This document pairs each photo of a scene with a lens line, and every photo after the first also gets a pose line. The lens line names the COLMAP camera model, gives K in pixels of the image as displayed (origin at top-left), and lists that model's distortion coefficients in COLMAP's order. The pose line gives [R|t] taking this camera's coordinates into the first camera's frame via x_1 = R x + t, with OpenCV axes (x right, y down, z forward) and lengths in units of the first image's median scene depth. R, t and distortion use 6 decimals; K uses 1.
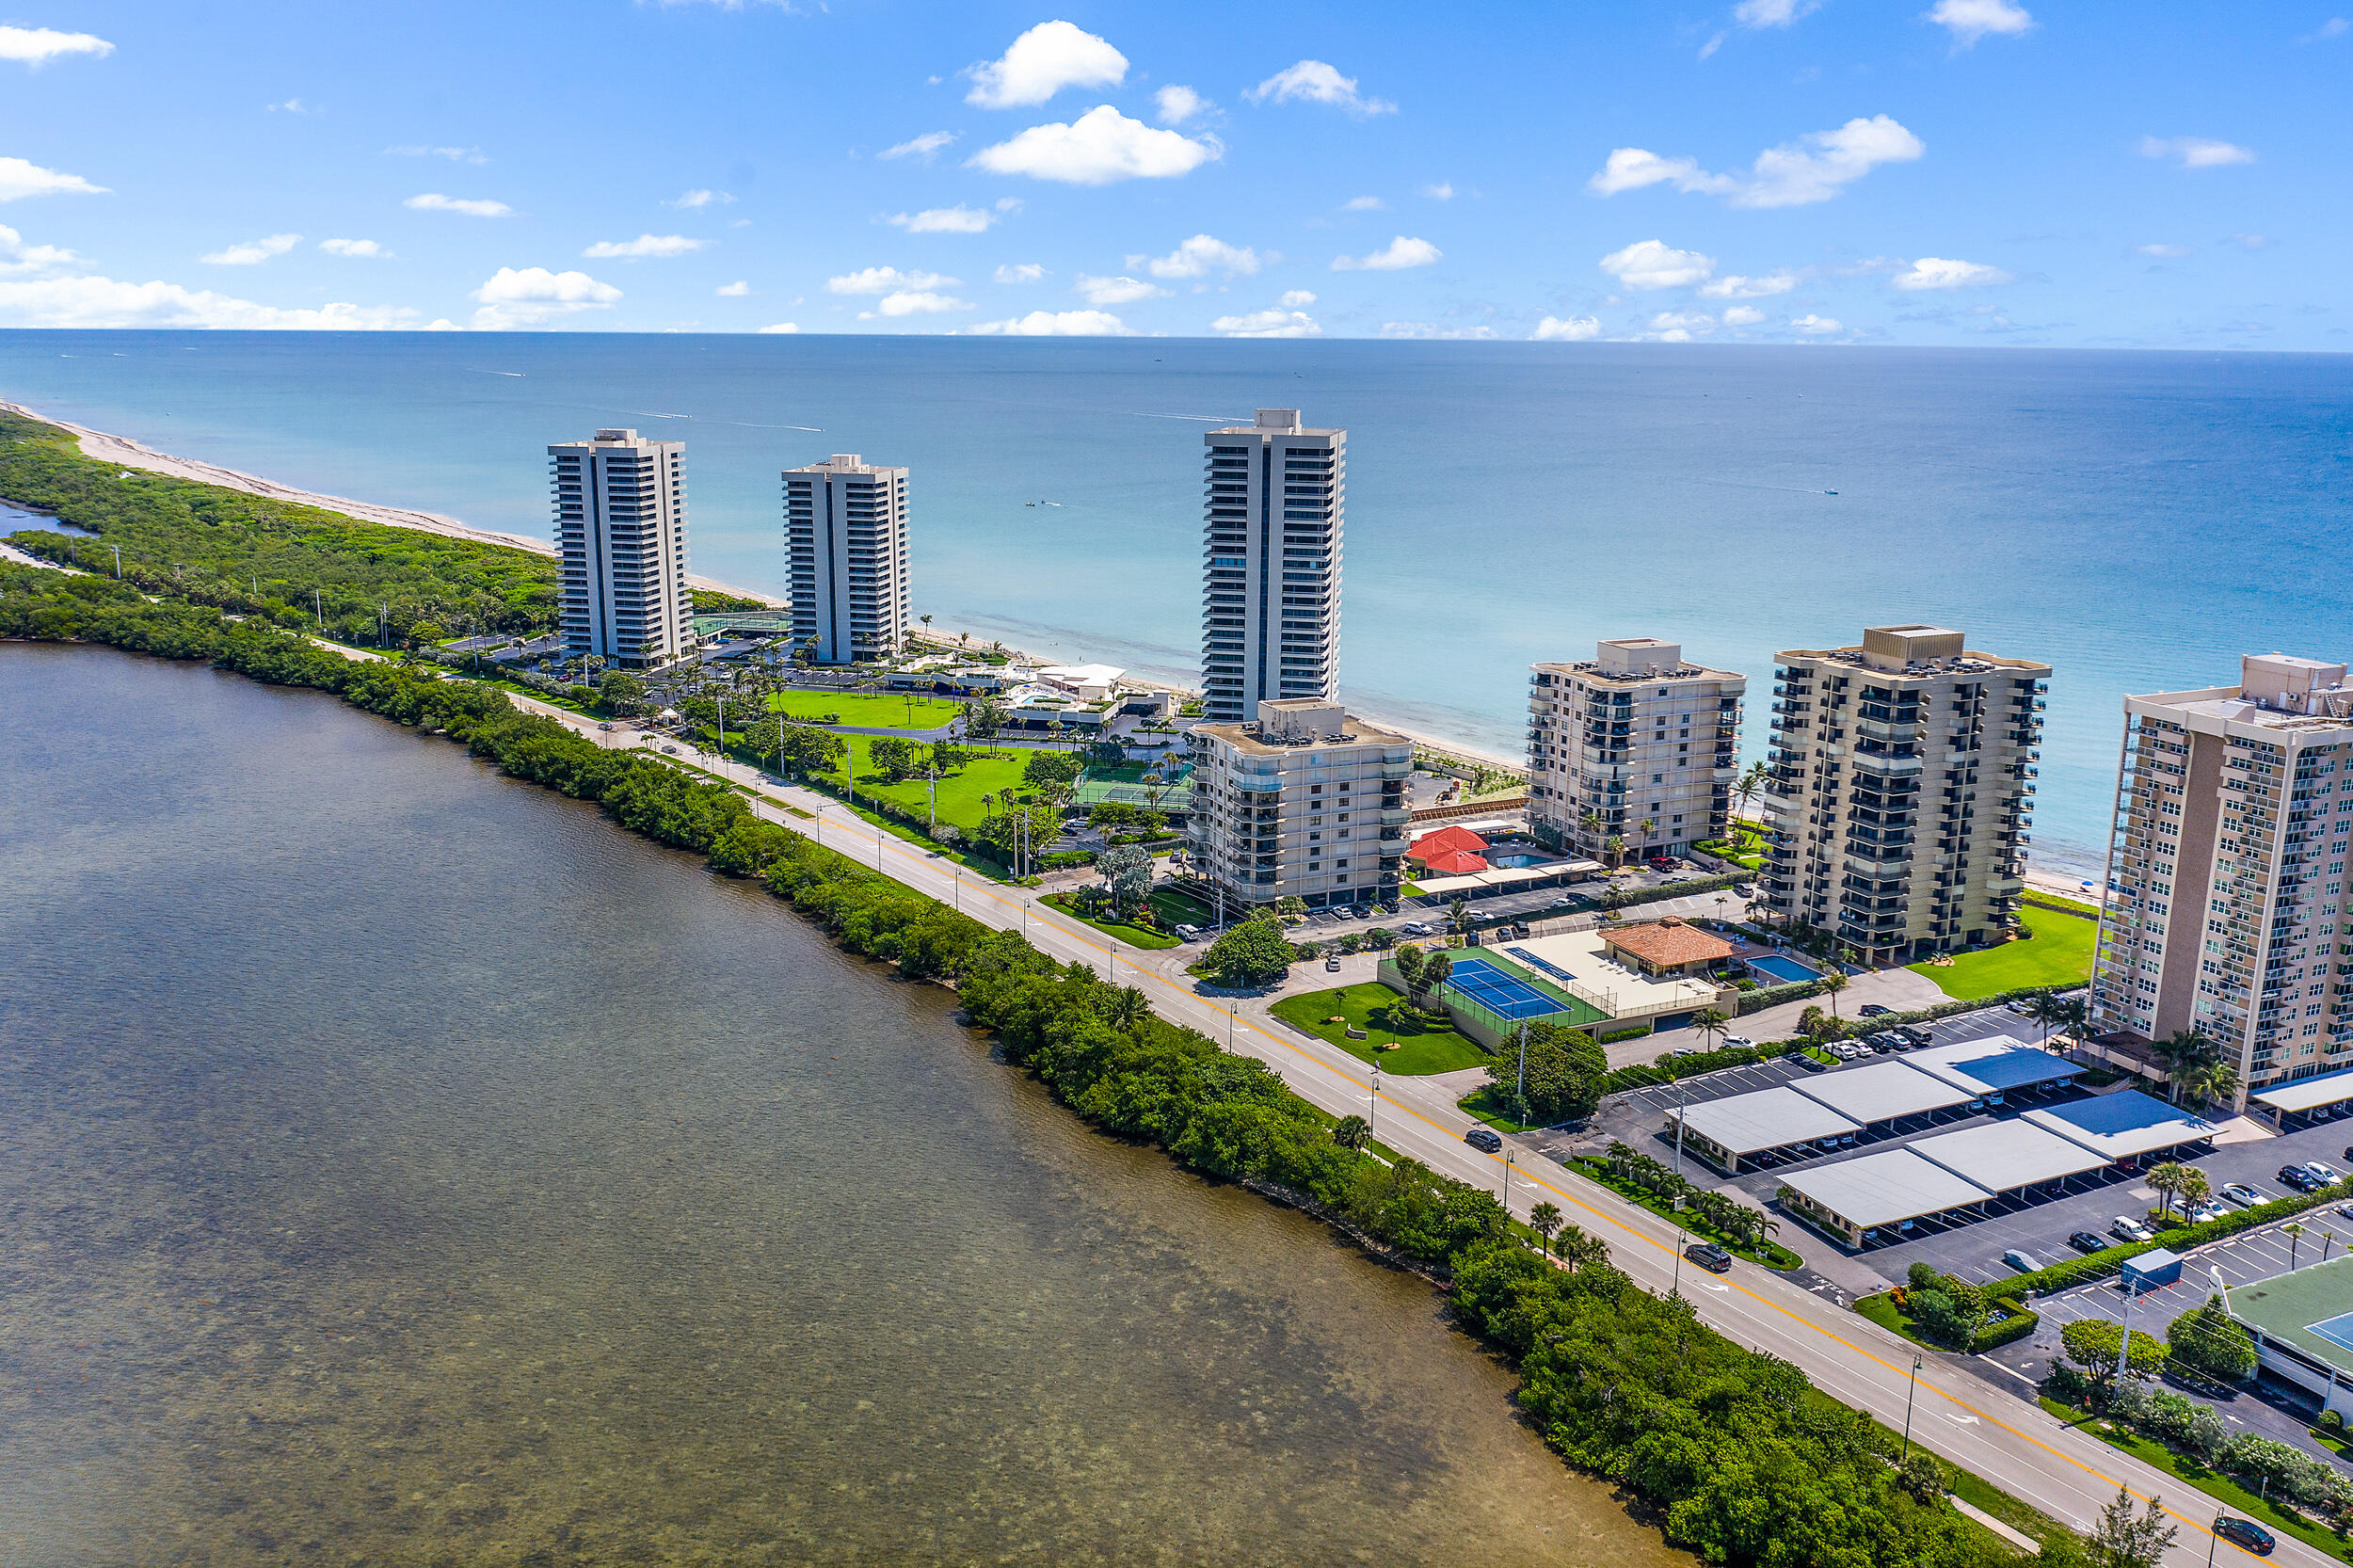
lens RADIAL K [[1879.0, 0, 1176.5], [0, 1879.0, 784.0], [0, 0, 1]] dist [-0.015737, 0.003055]
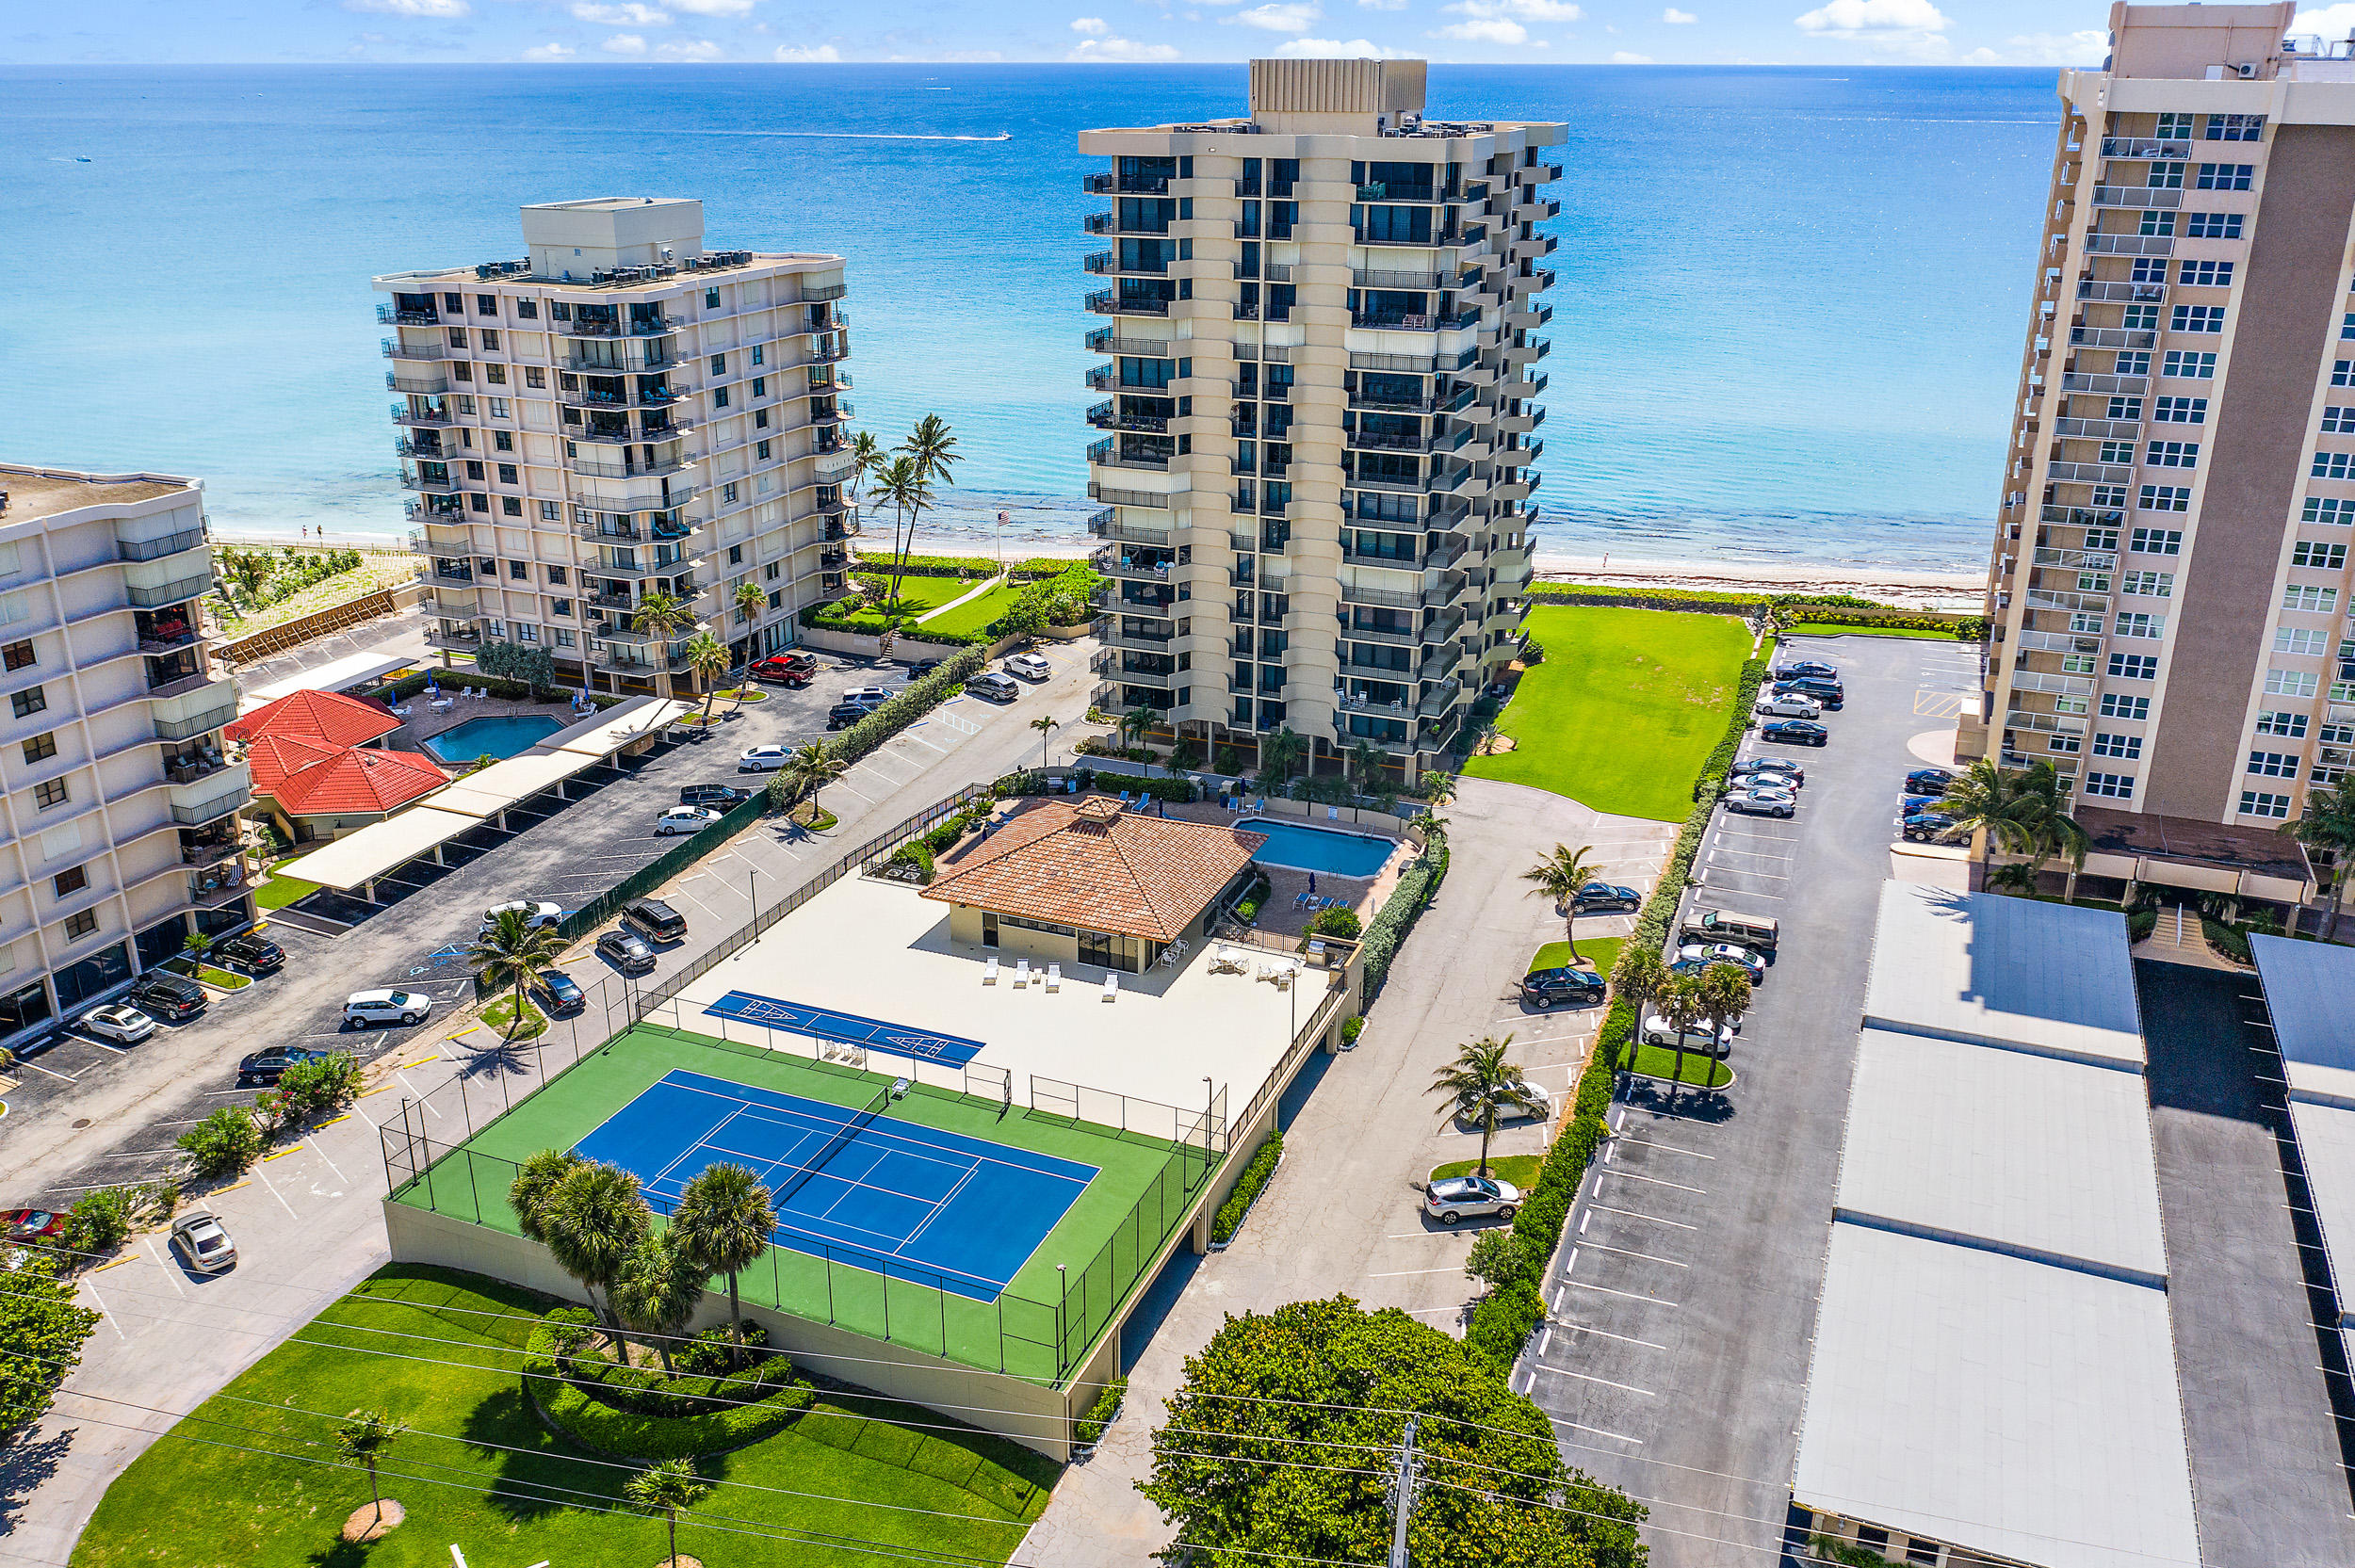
lens RADIAL K [[1880.3, 0, 1177.5], [0, 1880.3, 784.0], [0, 0, 1]] dist [-0.015737, 0.003055]
pose [[0.722158, -0.257234, 0.642121, 0.021047], [0.167682, 0.965696, 0.198276, -0.007335], [-0.671097, -0.035515, 0.740518, 0.616791]]
